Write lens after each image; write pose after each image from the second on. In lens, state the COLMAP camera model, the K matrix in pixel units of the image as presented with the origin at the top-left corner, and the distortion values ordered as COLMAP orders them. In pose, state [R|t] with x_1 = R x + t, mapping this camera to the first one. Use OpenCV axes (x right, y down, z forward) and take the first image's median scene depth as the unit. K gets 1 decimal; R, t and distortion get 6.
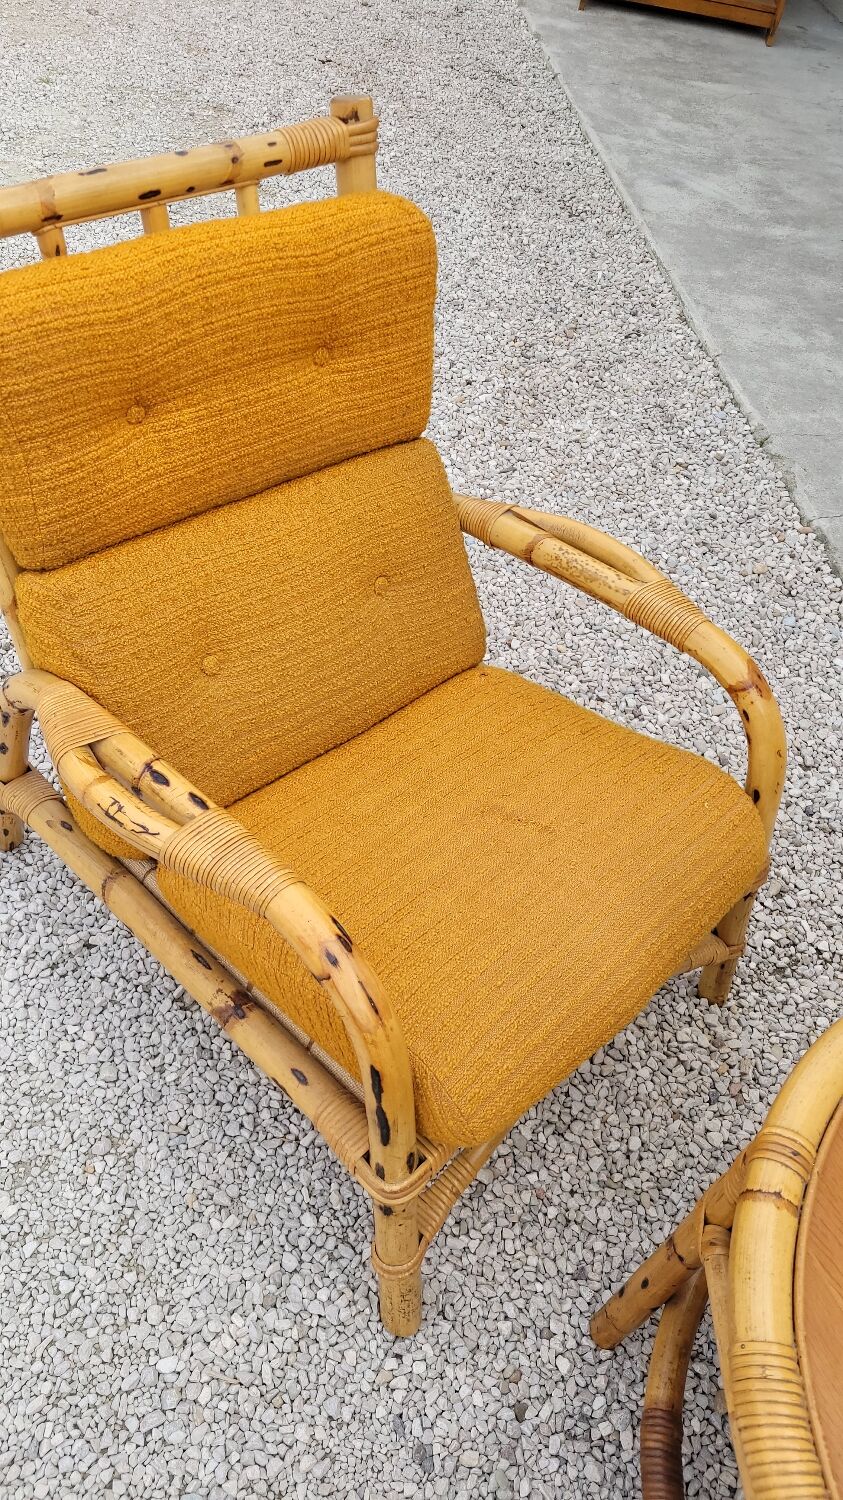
lens RADIAL K [[1139.3, 0, 393.8], [0, 1139.3, 742.0], [0, 0, 1]] dist [0.058635, -0.042591]
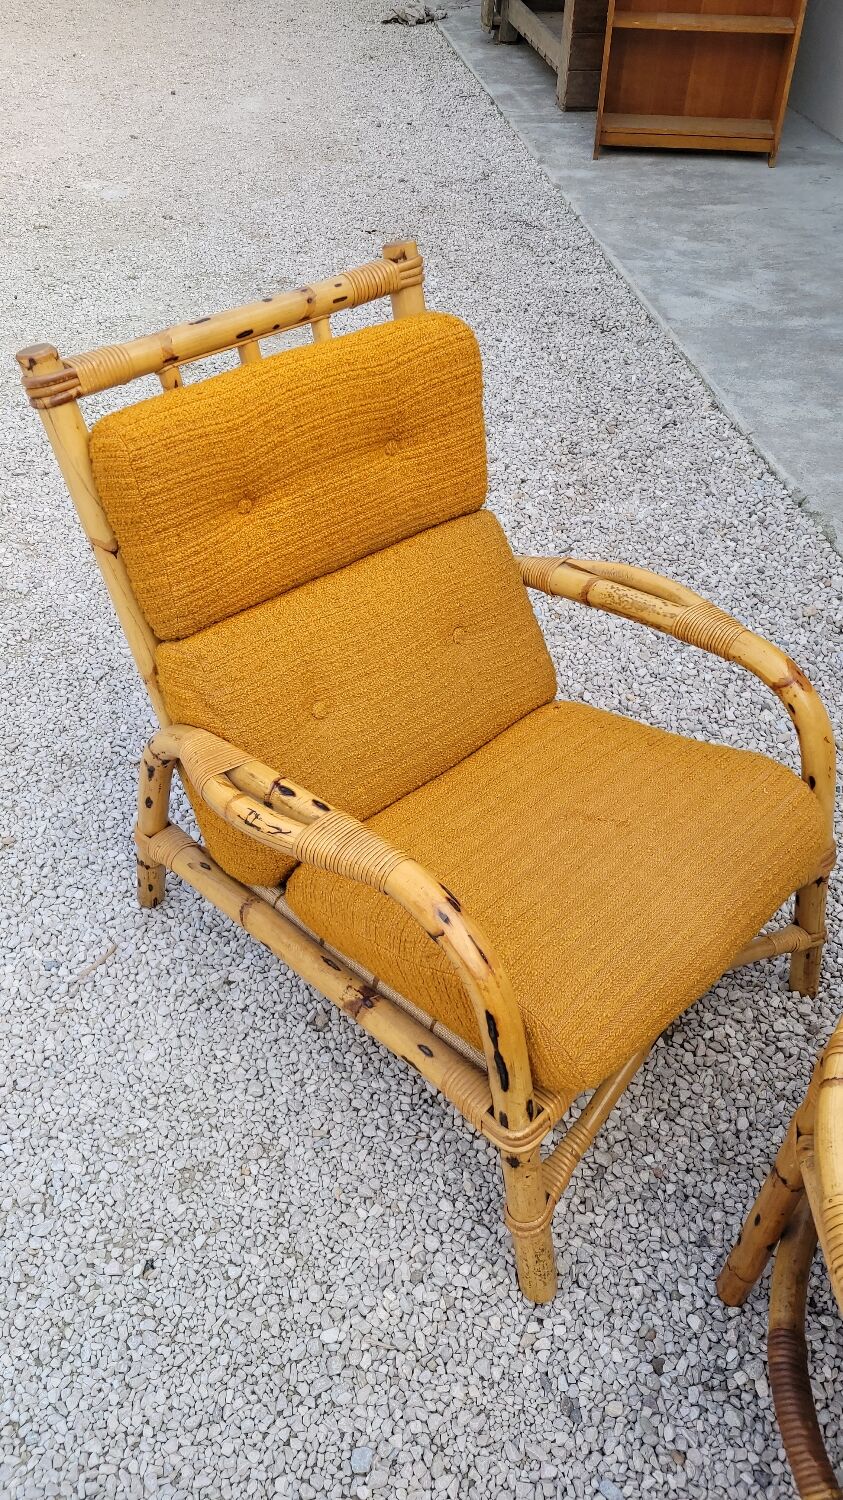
lens RADIAL K [[1139.3, 0, 393.8], [0, 1139.3, 742.0], [0, 0, 1]] dist [0.058635, -0.042591]
pose [[0.992958, -0.092704, -0.073757, -0.001307], [0.083425, 0.989234, -0.120237, 0.105302], [0.084109, 0.113237, 0.990002, -0.137687]]
